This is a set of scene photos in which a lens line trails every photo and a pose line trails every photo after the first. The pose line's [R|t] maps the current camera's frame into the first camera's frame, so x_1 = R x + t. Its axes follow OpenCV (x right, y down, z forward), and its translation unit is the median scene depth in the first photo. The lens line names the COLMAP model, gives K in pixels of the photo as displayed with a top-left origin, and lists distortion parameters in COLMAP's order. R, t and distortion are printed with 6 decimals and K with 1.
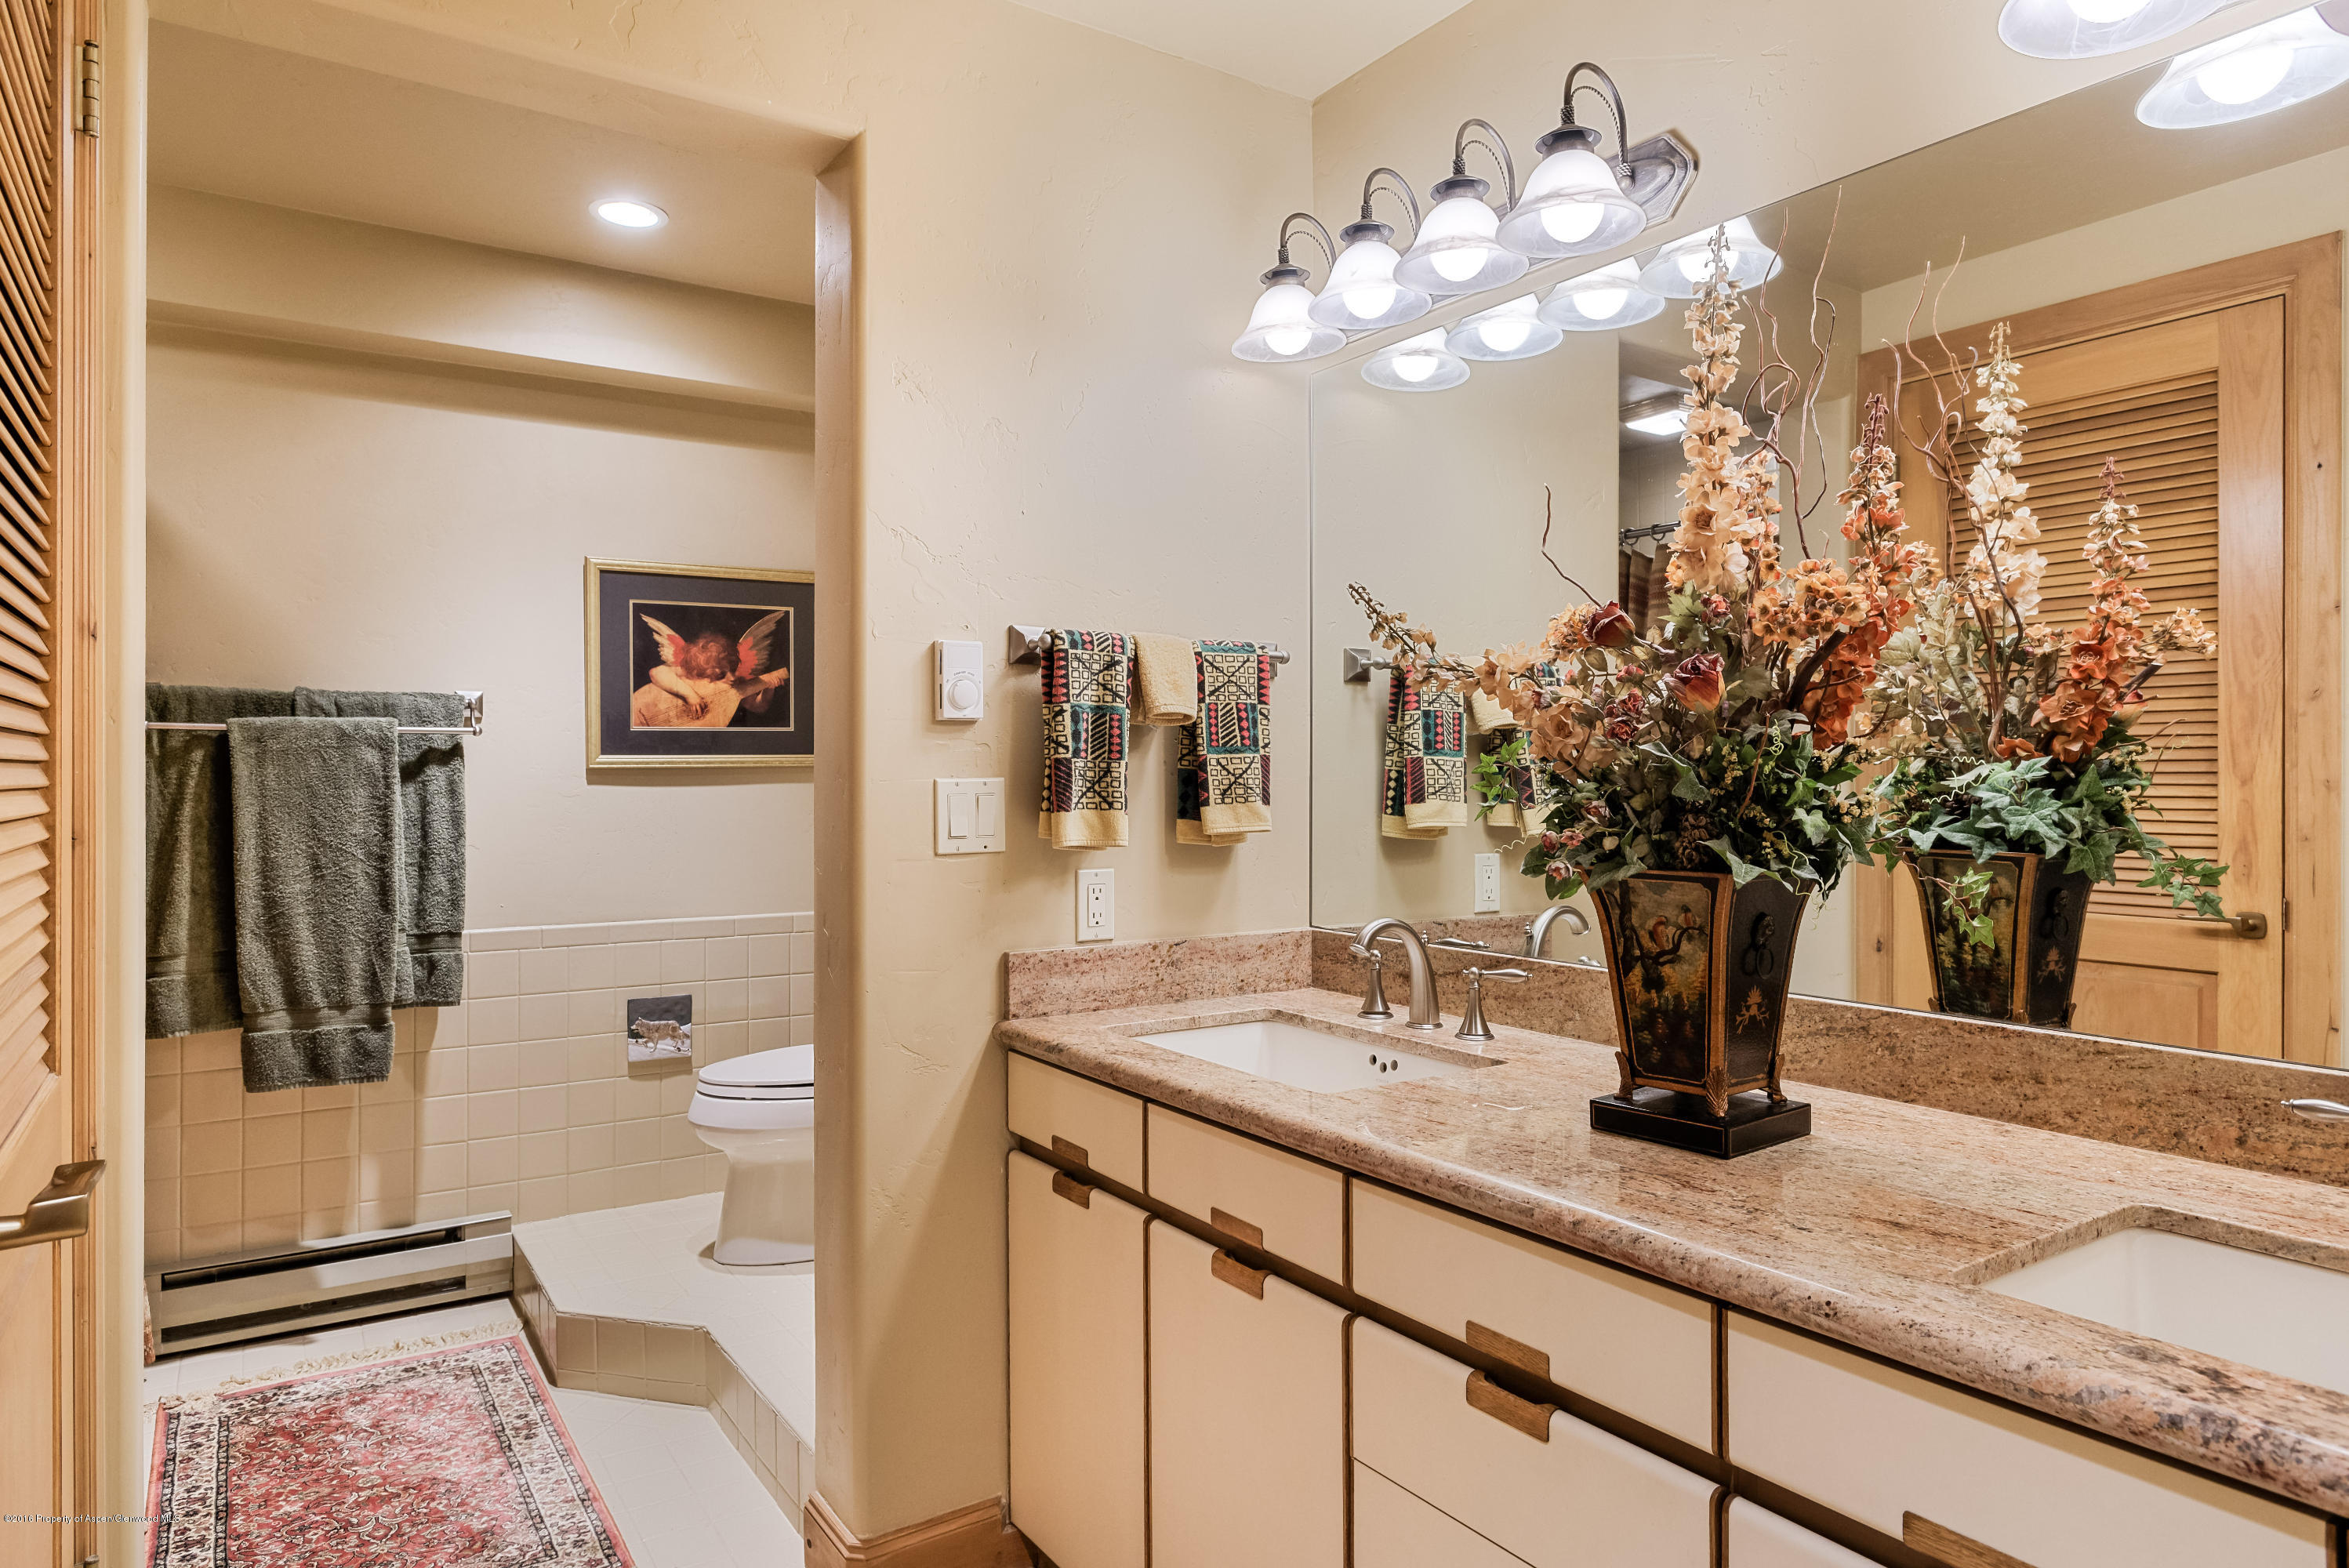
lens RADIAL K [[1427.9, 0, 1174.5], [0, 1427.9, 784.0], [0, 0, 1]] dist [-0.000748, -0.000305]
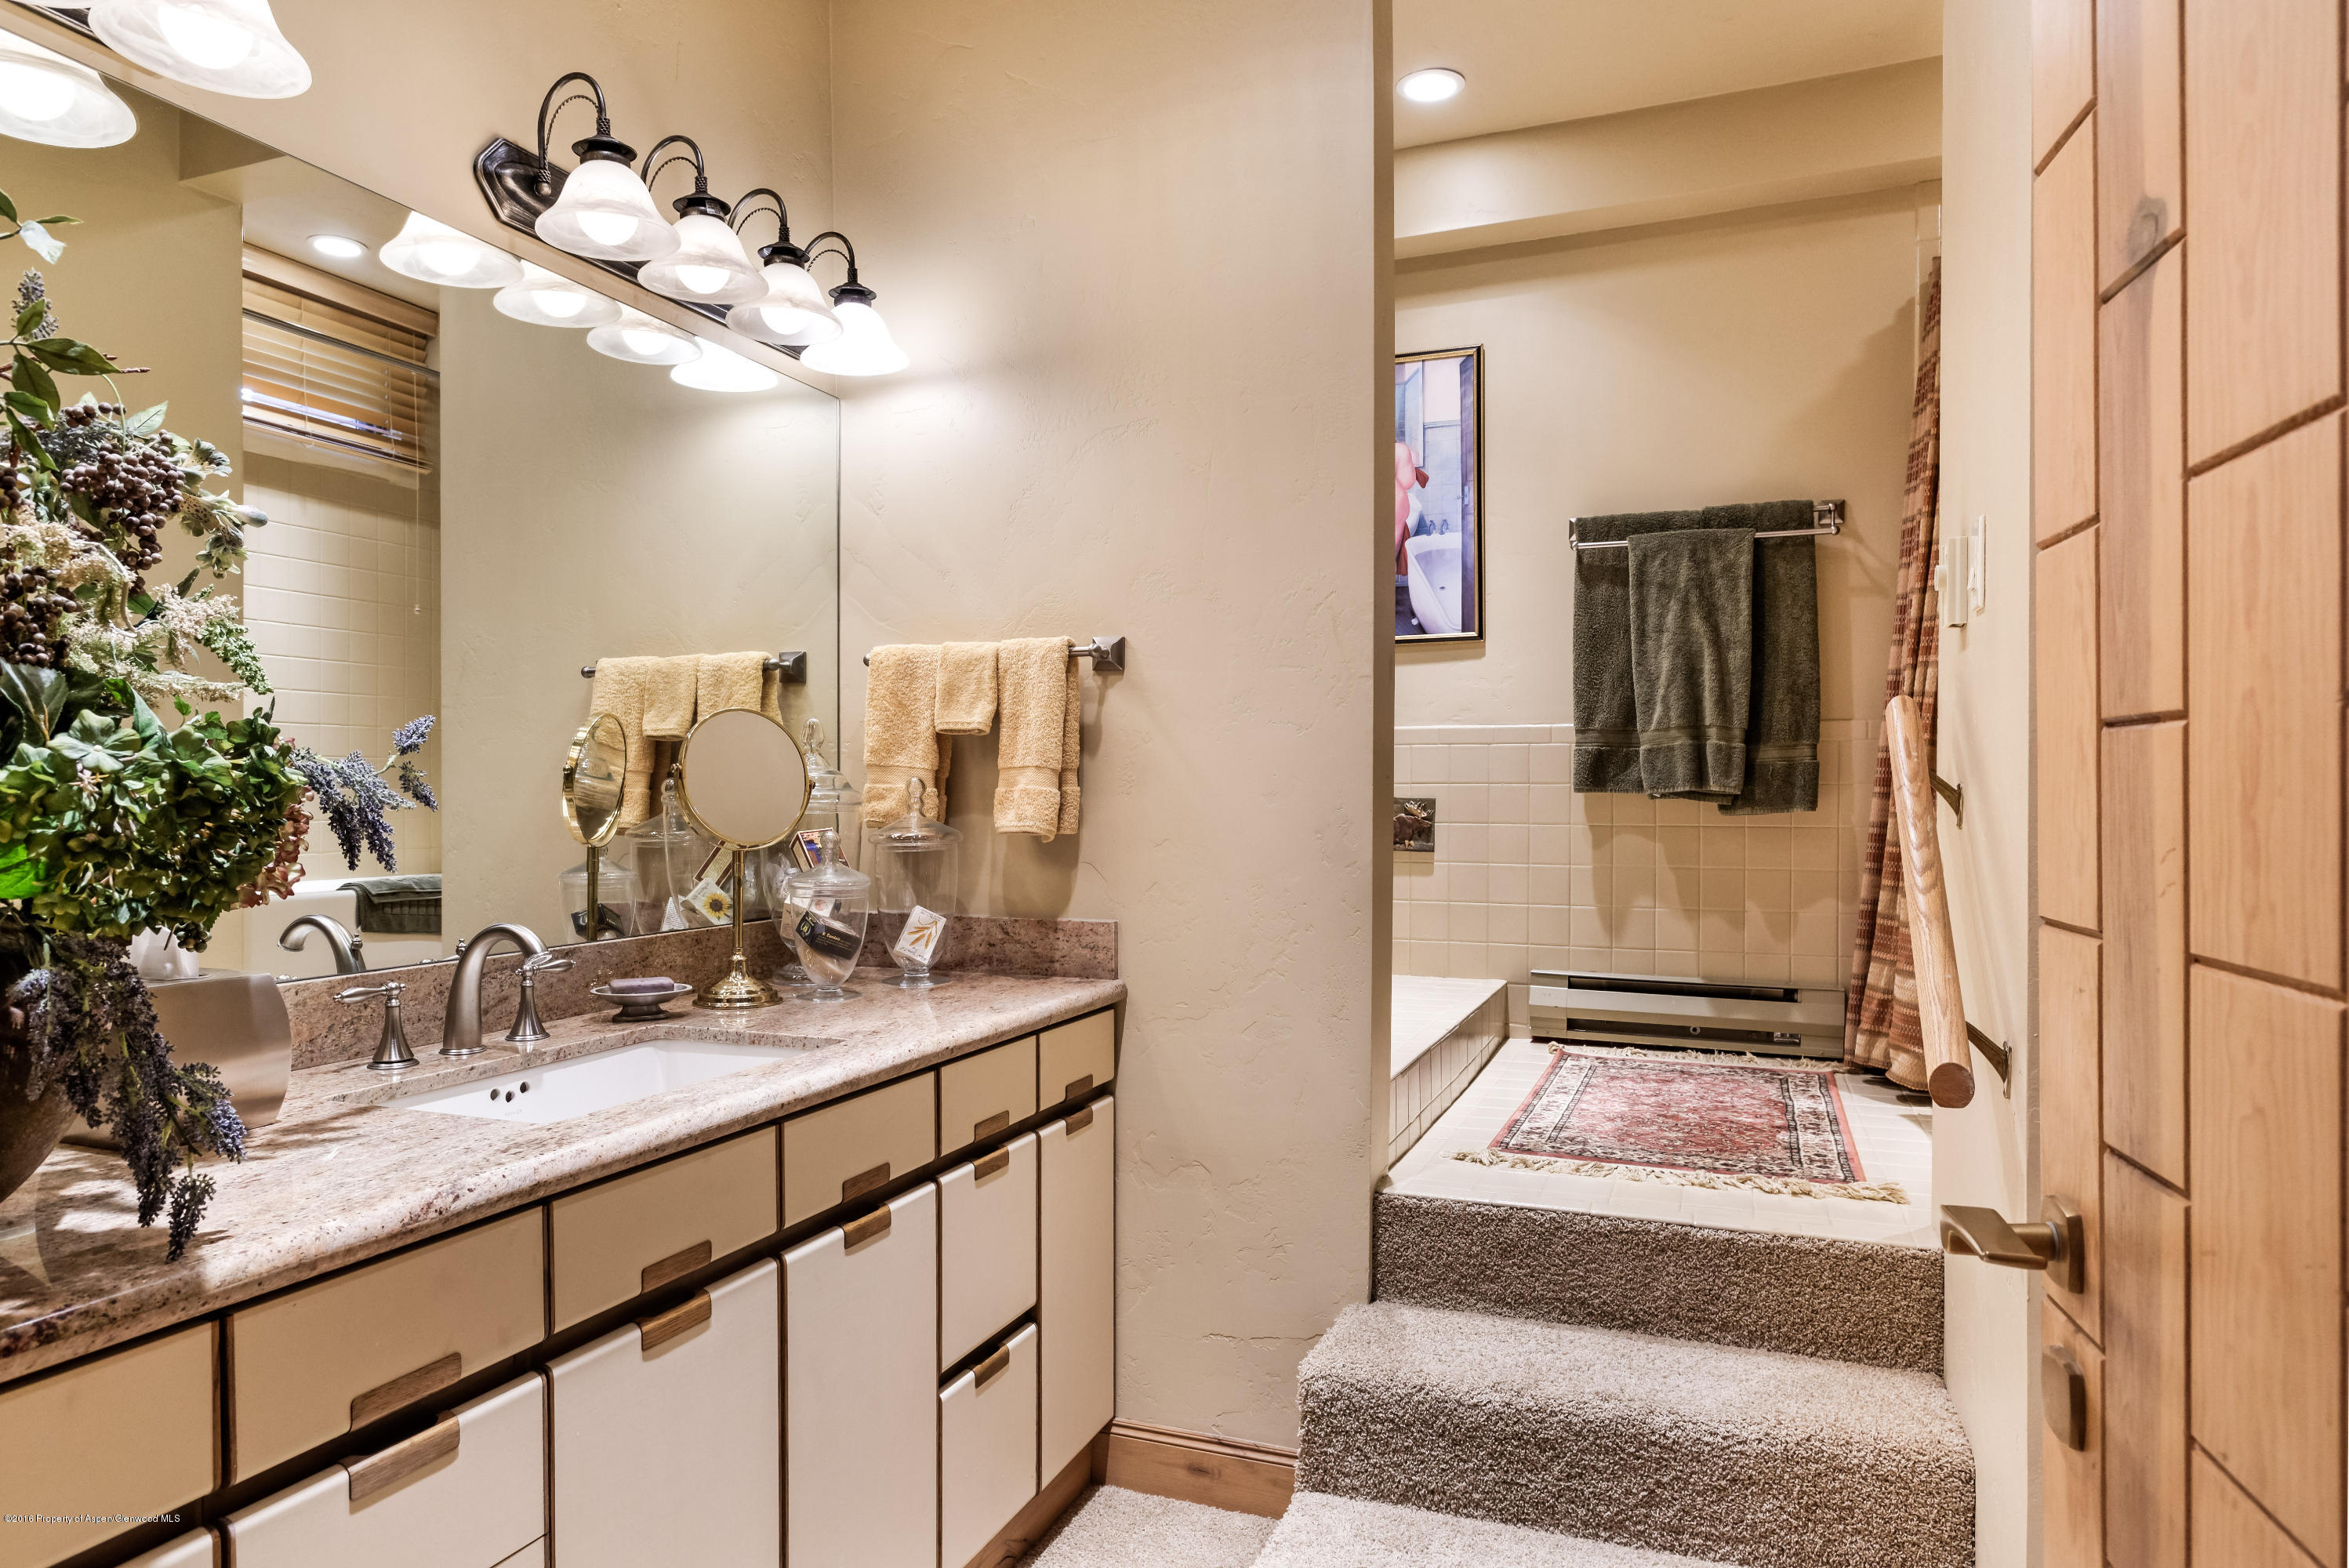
lens RADIAL K [[1427.9, 0, 1174.5], [0, 1427.9, 784.0], [0, 0, 1]] dist [-0.000748, -0.000305]
pose [[-0.568903, 0.005028, 0.822389, -0.845351], [0.002947, 0.999987, -0.004075, 0.006330], [-0.822399, 0.000106, -0.568911, 1.185034]]
